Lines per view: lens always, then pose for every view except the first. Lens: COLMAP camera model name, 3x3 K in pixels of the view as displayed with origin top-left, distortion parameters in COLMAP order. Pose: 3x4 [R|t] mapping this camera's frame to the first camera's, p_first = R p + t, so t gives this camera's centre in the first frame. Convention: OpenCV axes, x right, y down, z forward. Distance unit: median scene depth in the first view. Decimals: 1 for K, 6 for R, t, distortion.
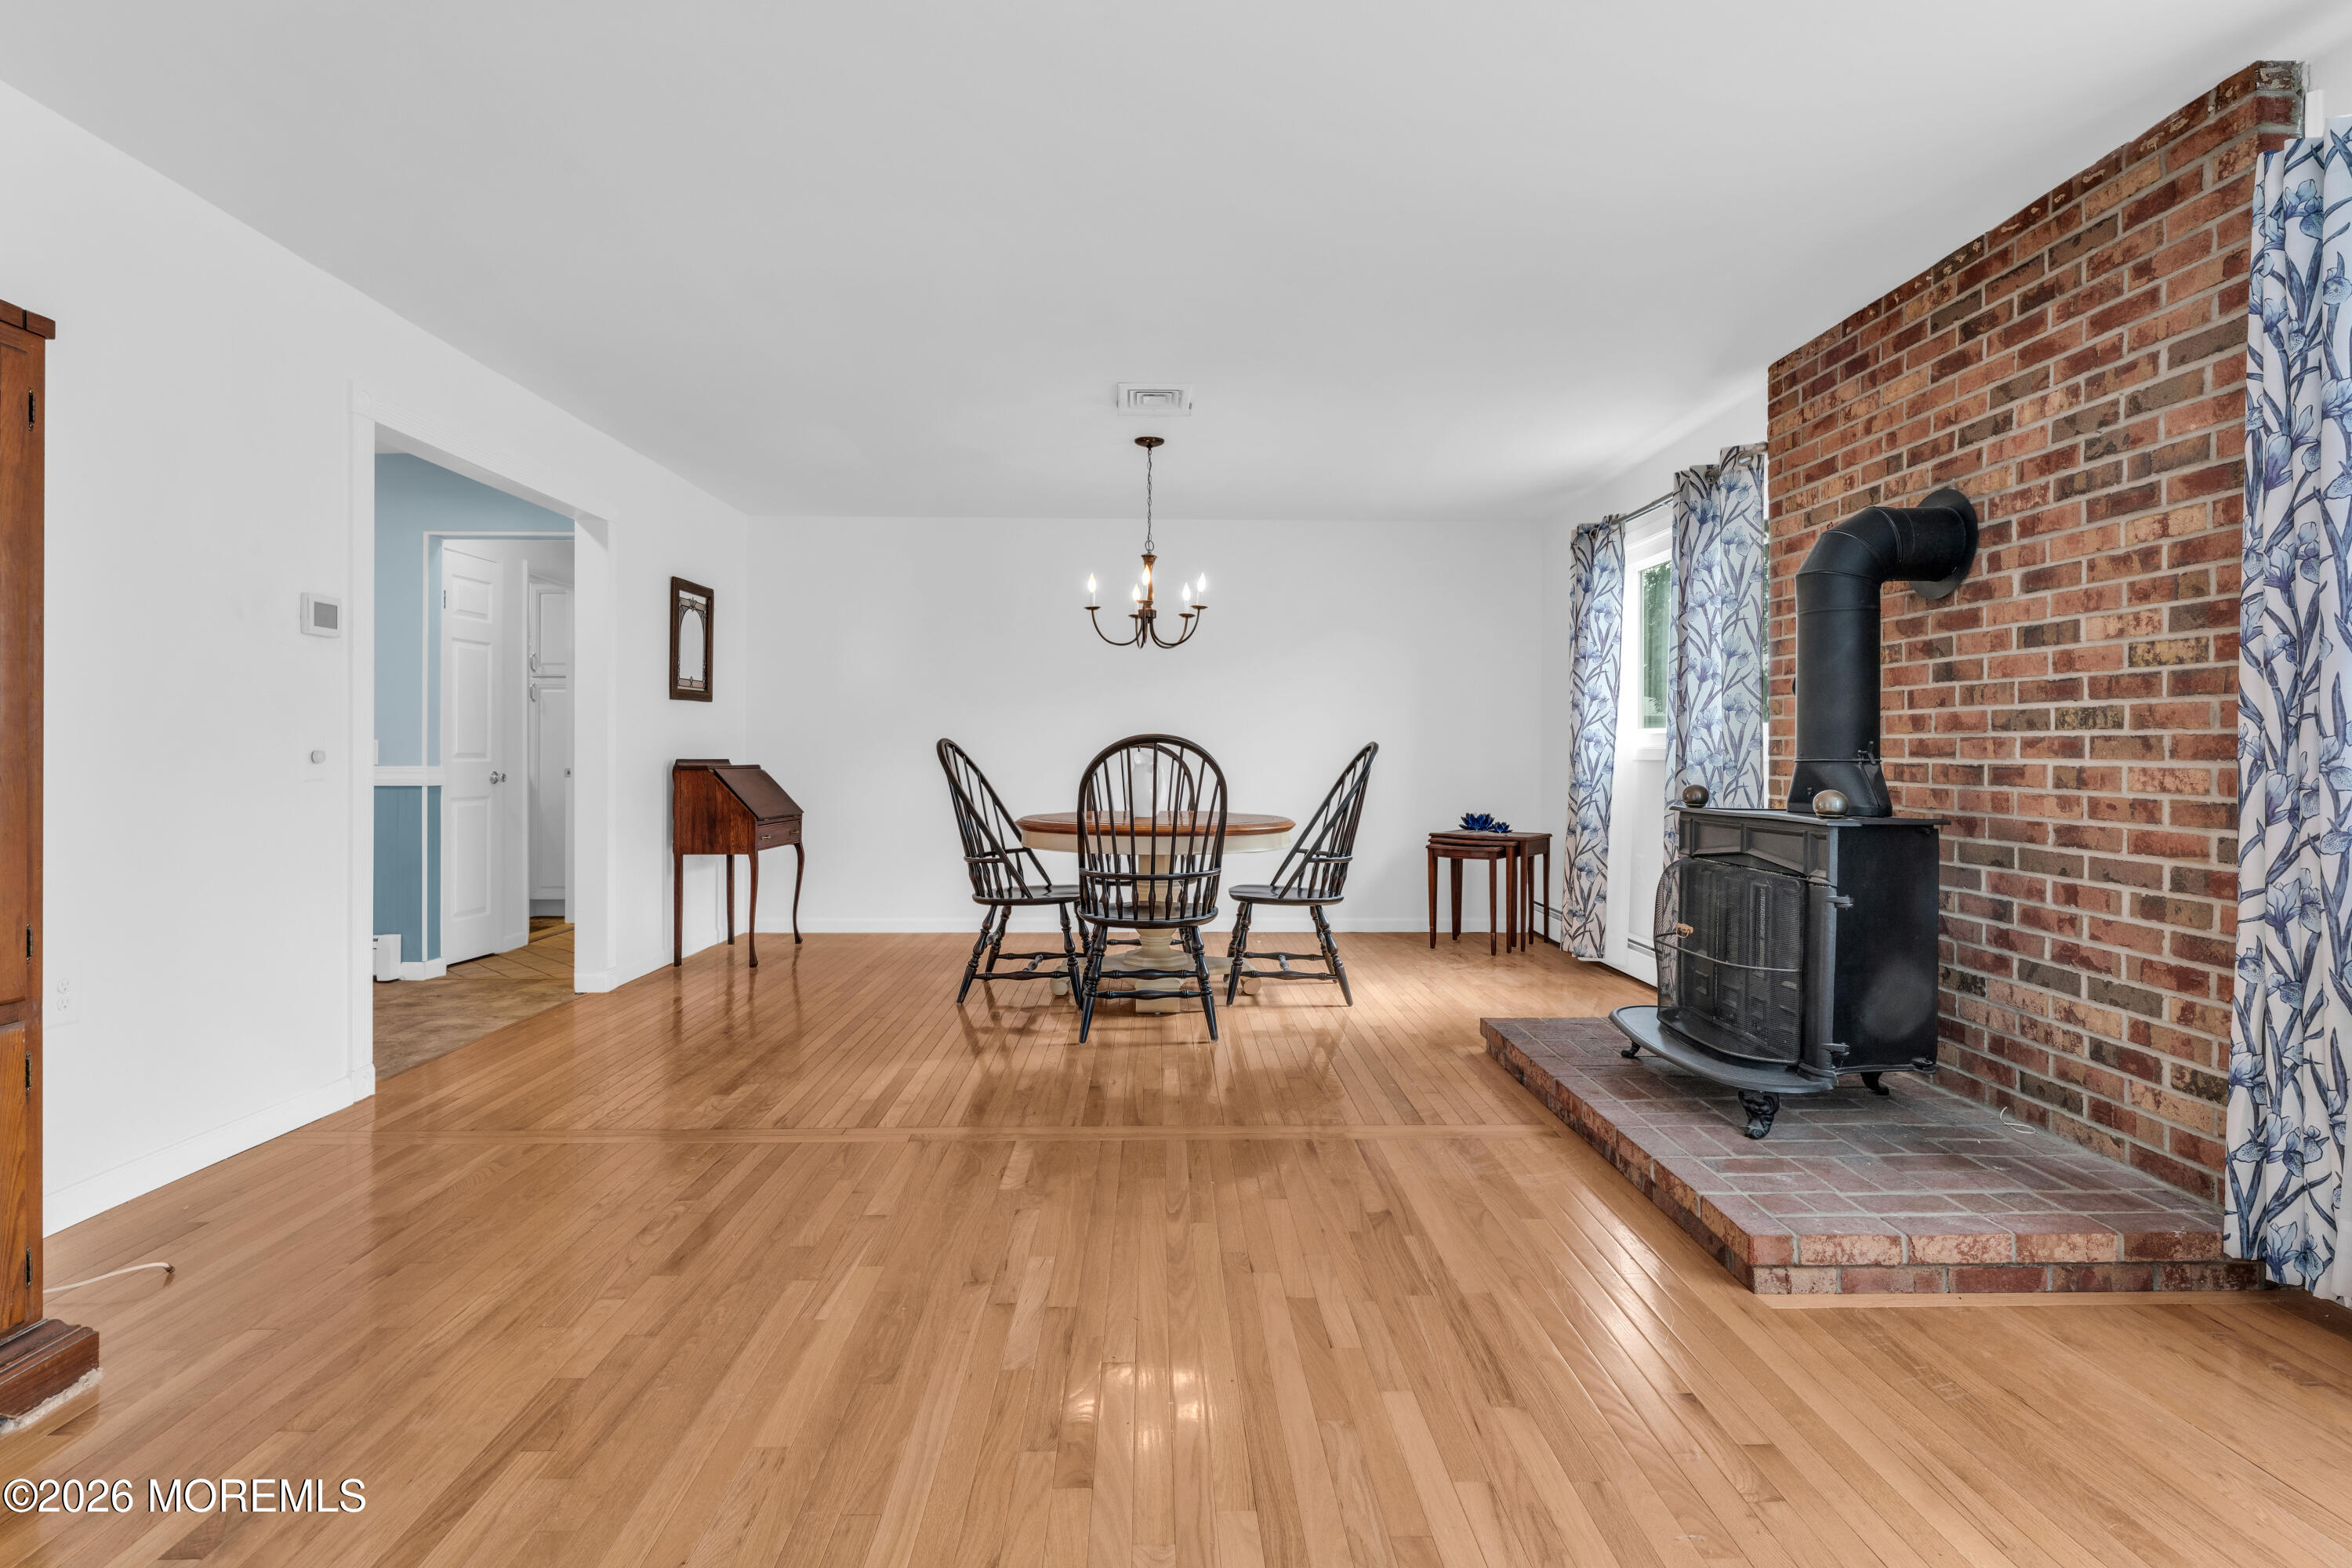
lens RADIAL K [[1132.5, 0, 1184.0], [0, 1132.5, 751.4], [0, 0, 1]] dist [-0.001909, 0.000171]
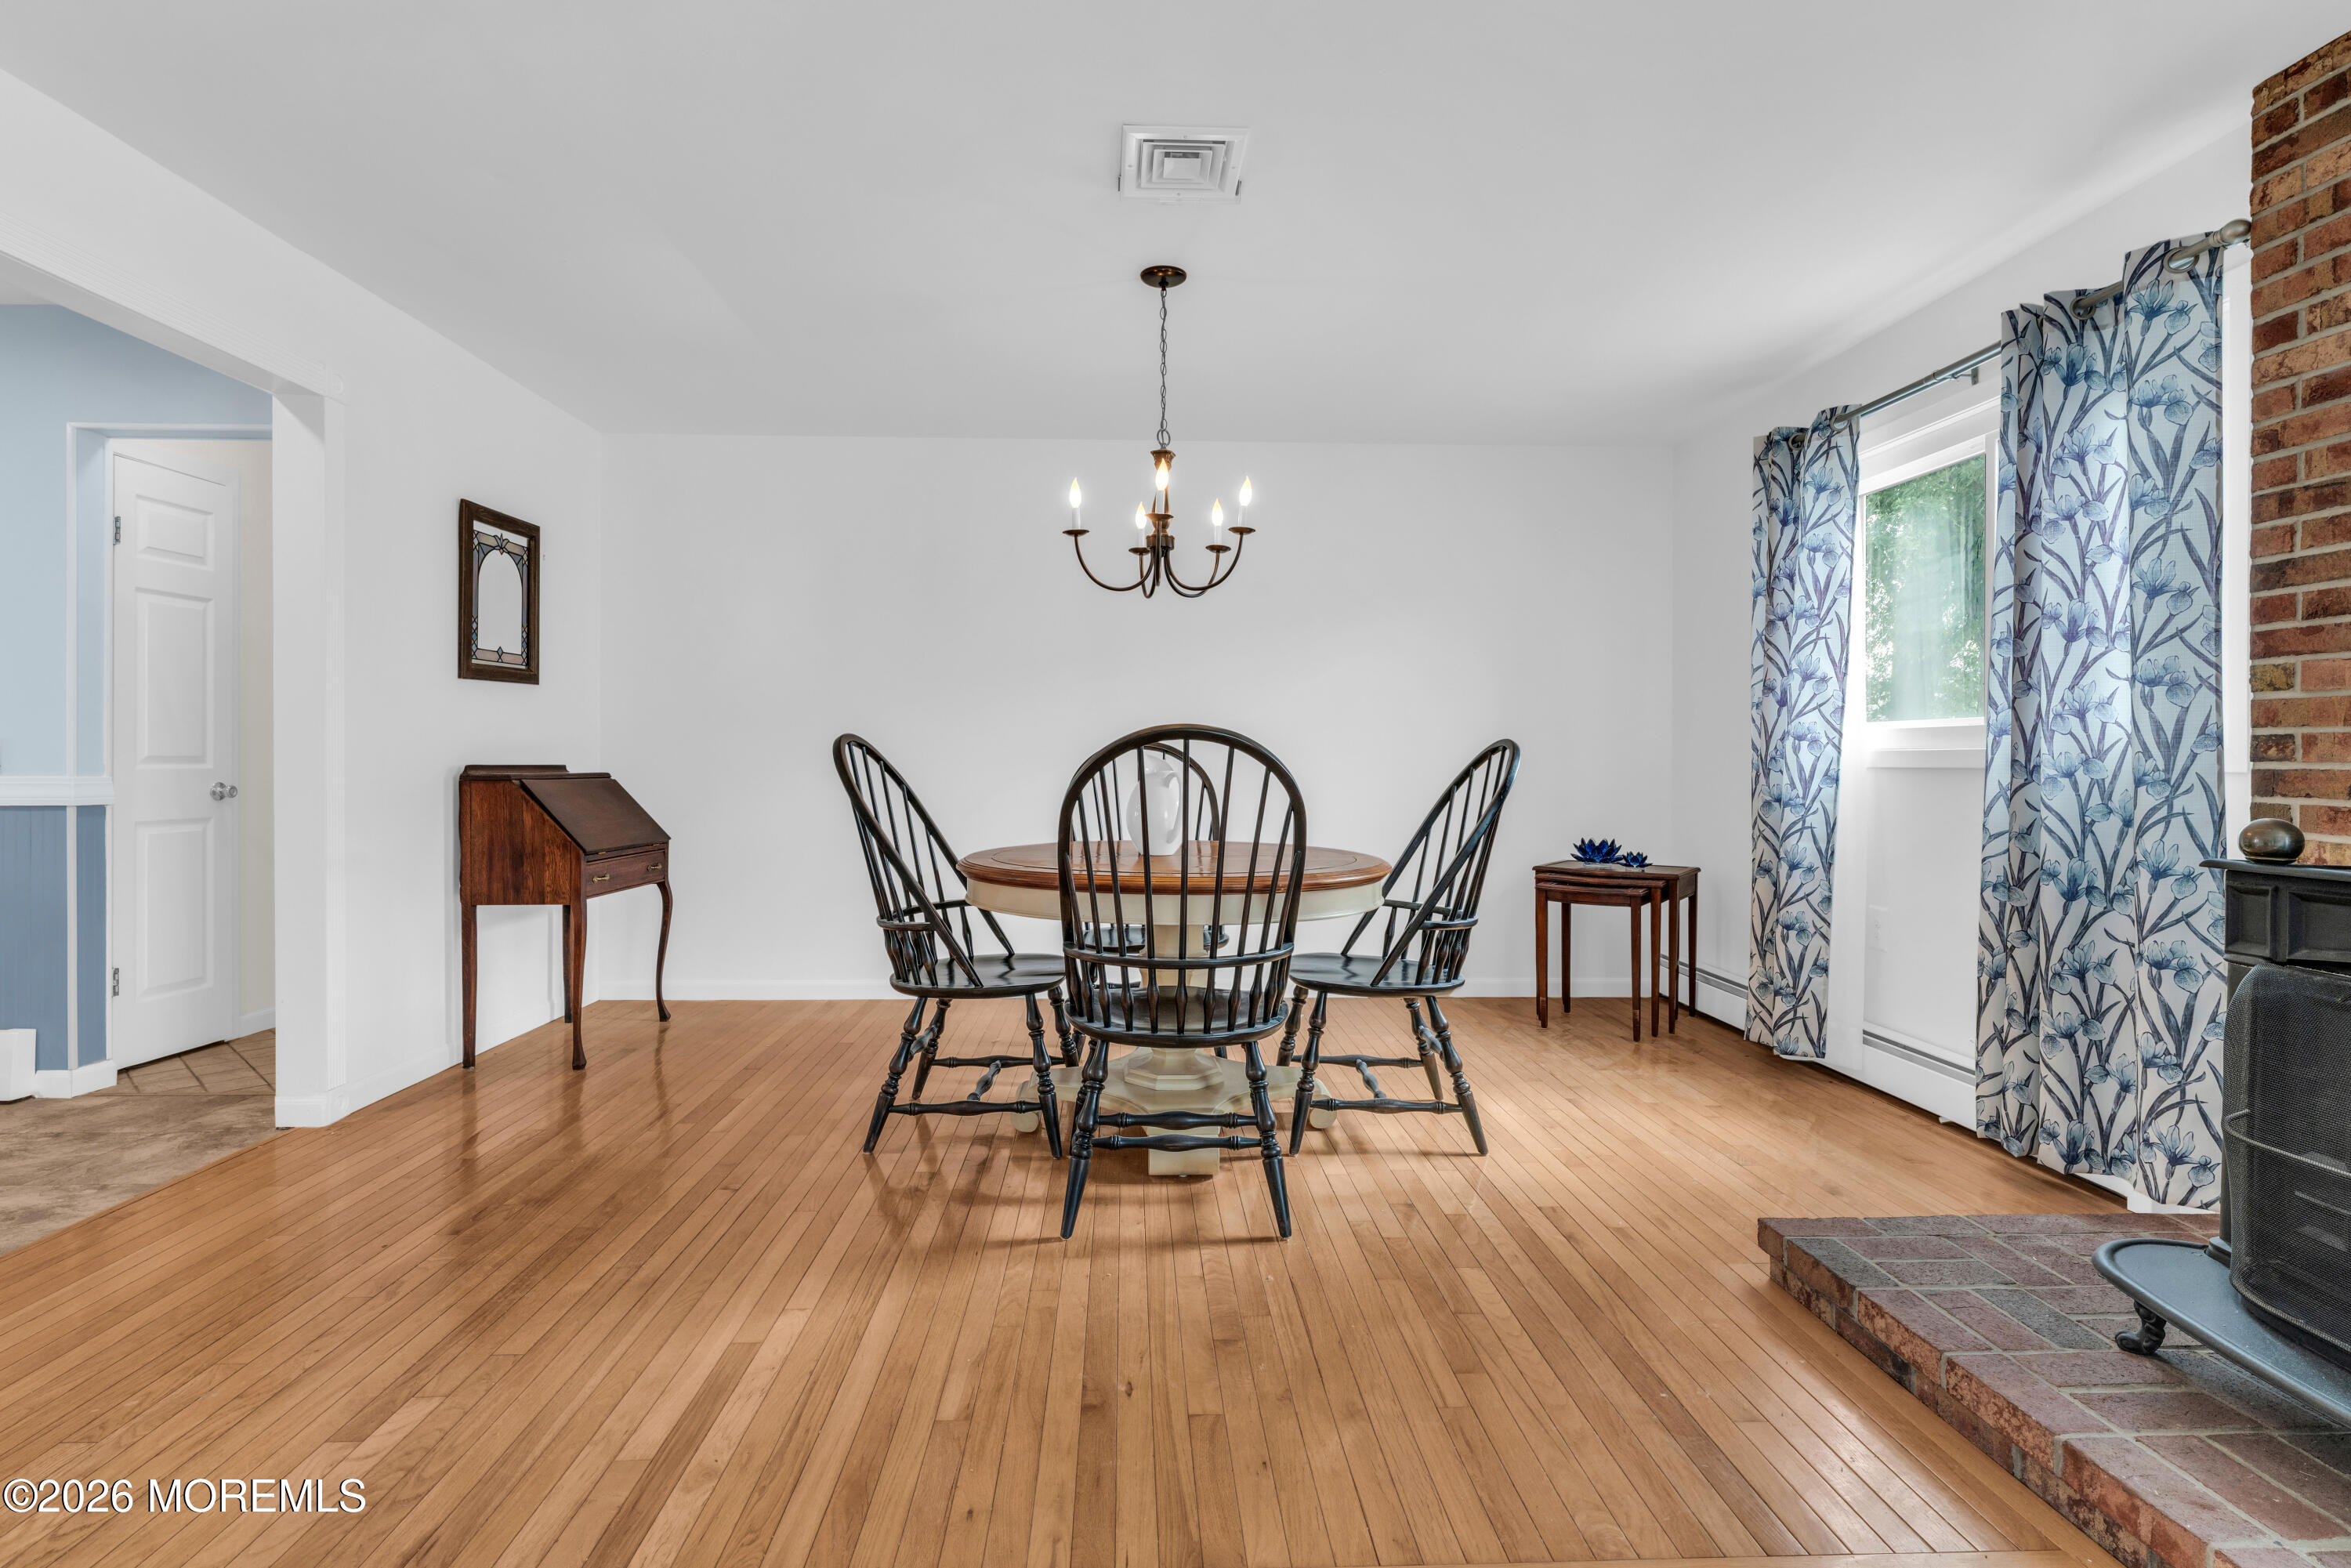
lens RADIAL K [[1129.7, 0, 1166.6], [0, 1129.7, 758.8], [0, 0, 1]] dist [-0.001665, 0.000031]
pose [[0.999950, 0.000270, 0.010040, -0.055345], [-0.000305, 0.999994, 0.003529, 0.000479], [-0.010039, -0.003532, 0.999943, 0.546880]]
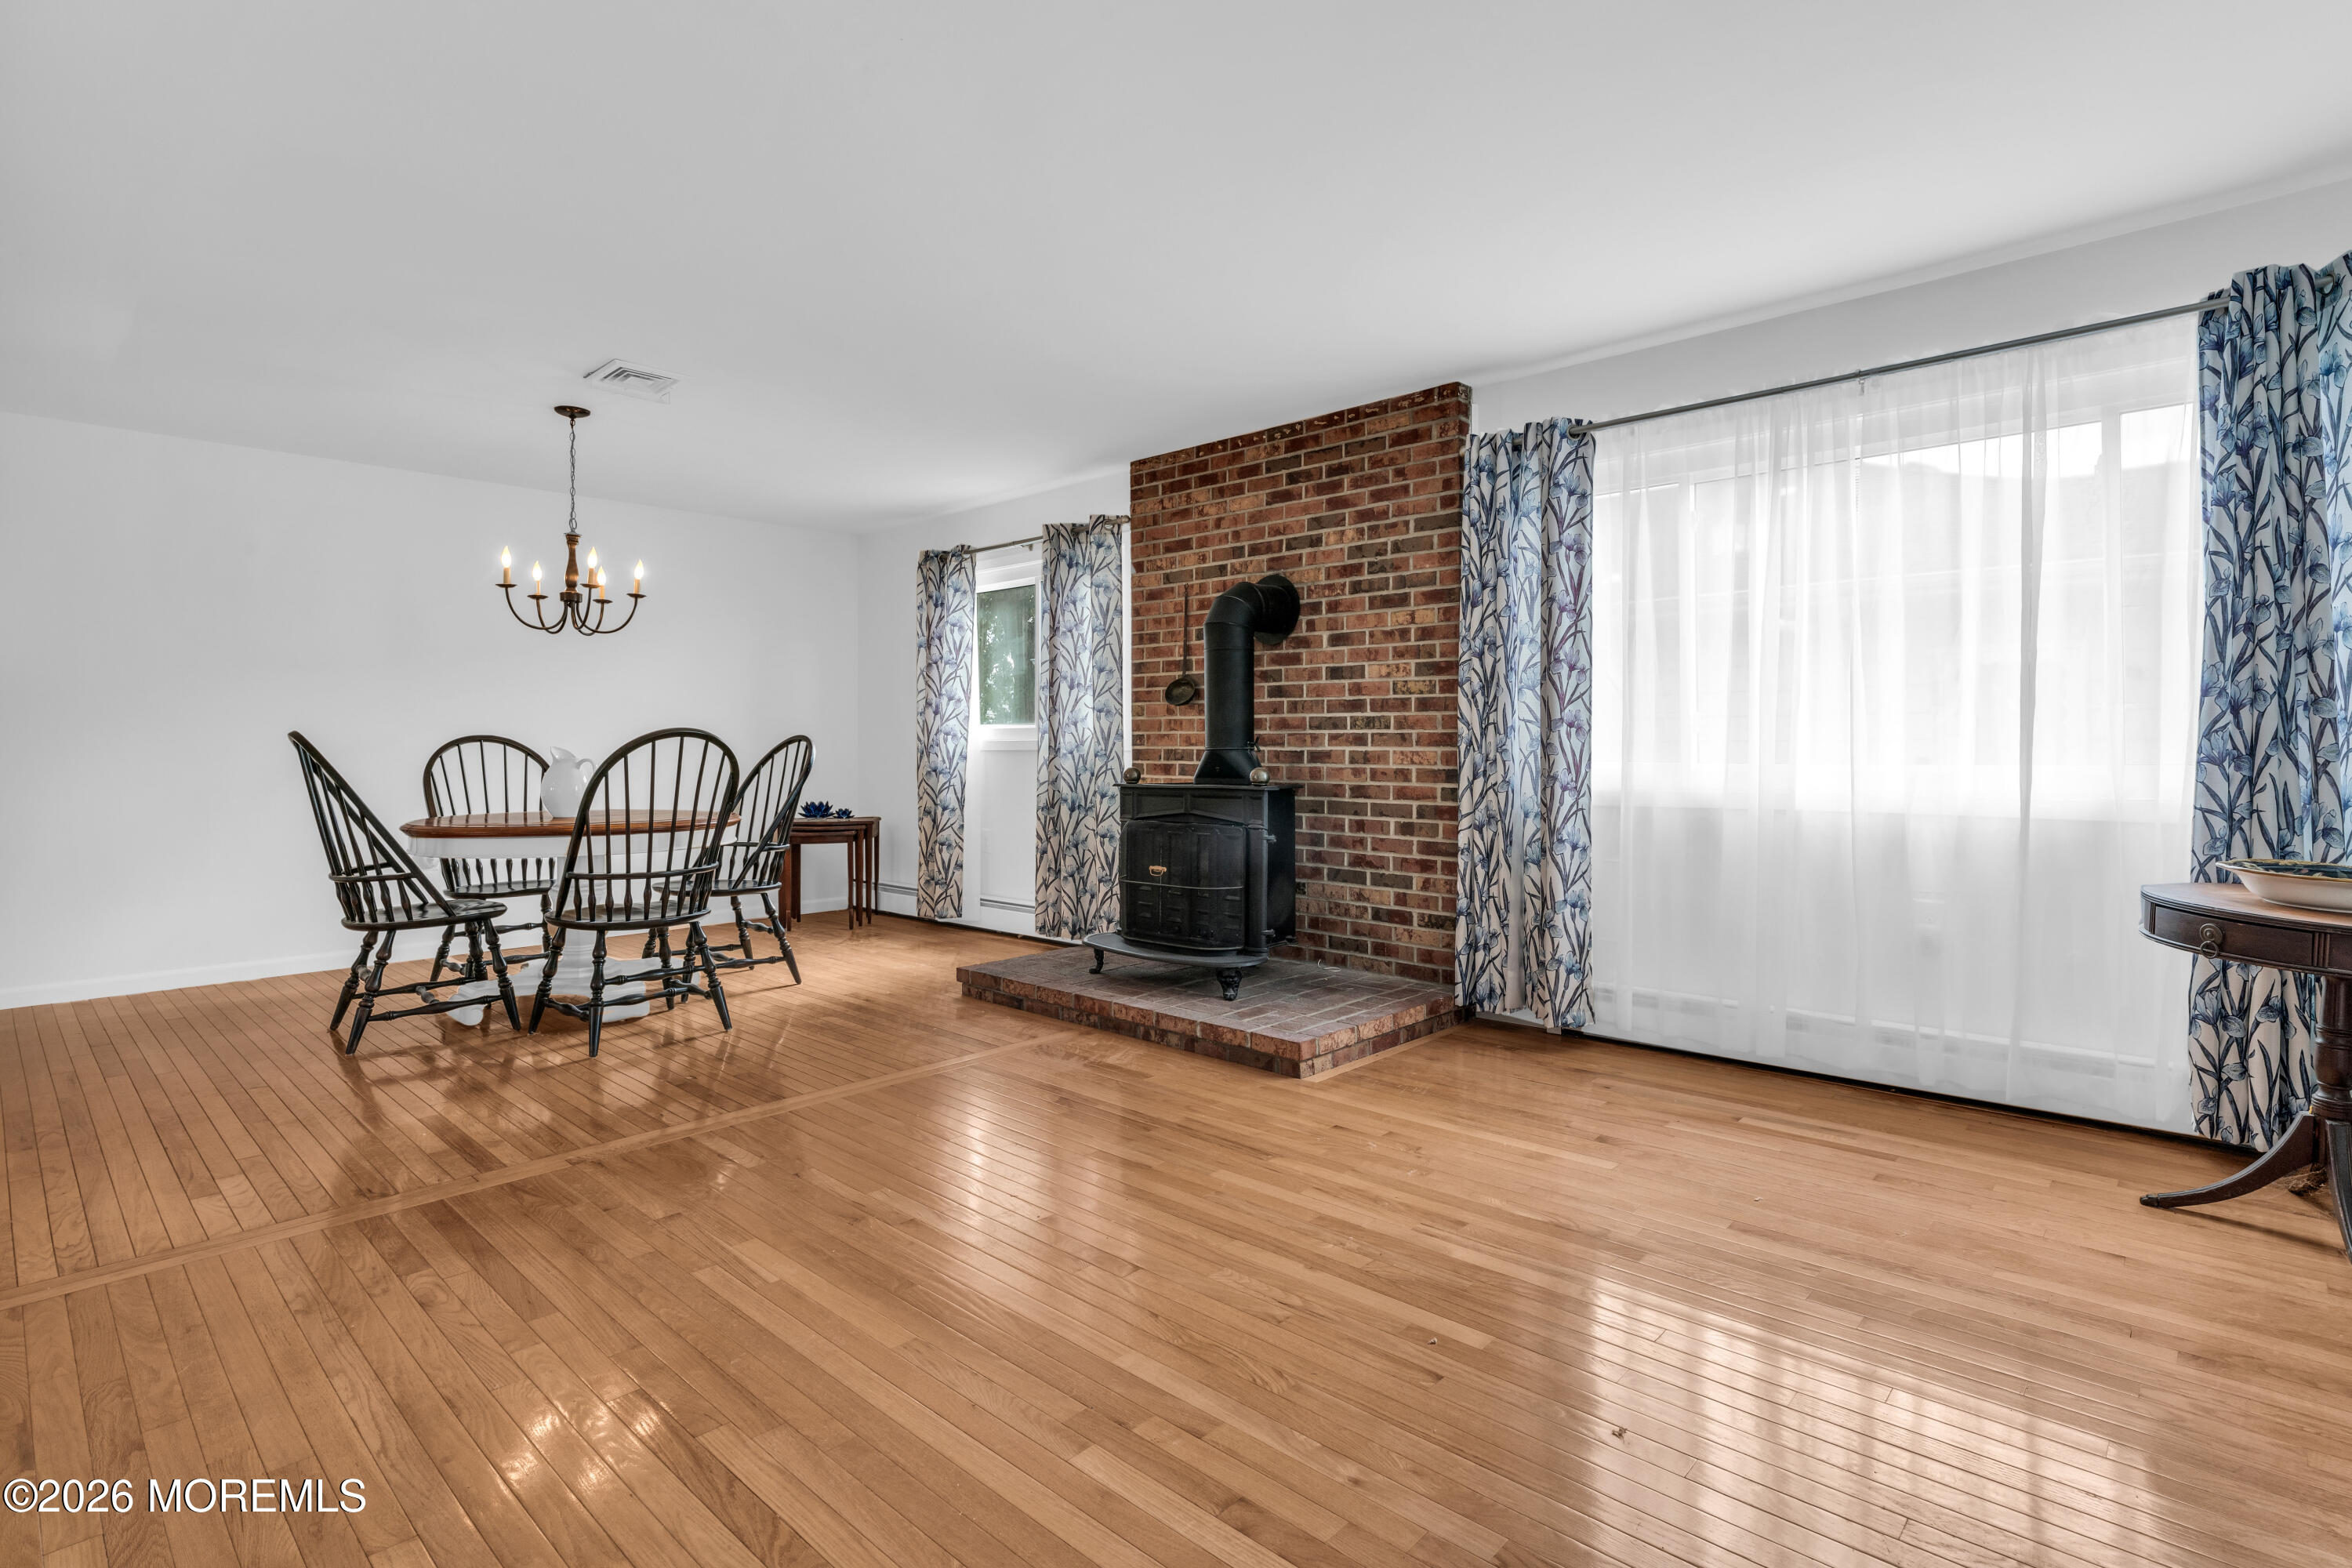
lens RADIAL K [[1141.1, 0, 1184.4], [0, 1141.1, 739.3], [0, 0, 1]] dist [-0.001681, -0.000479]
pose [[0.703355, -0.002984, 0.710833, -0.534830], [0.005305, 0.999985, -0.001051, -0.003106], [-0.710819, 0.004510, 0.703360, -0.019978]]
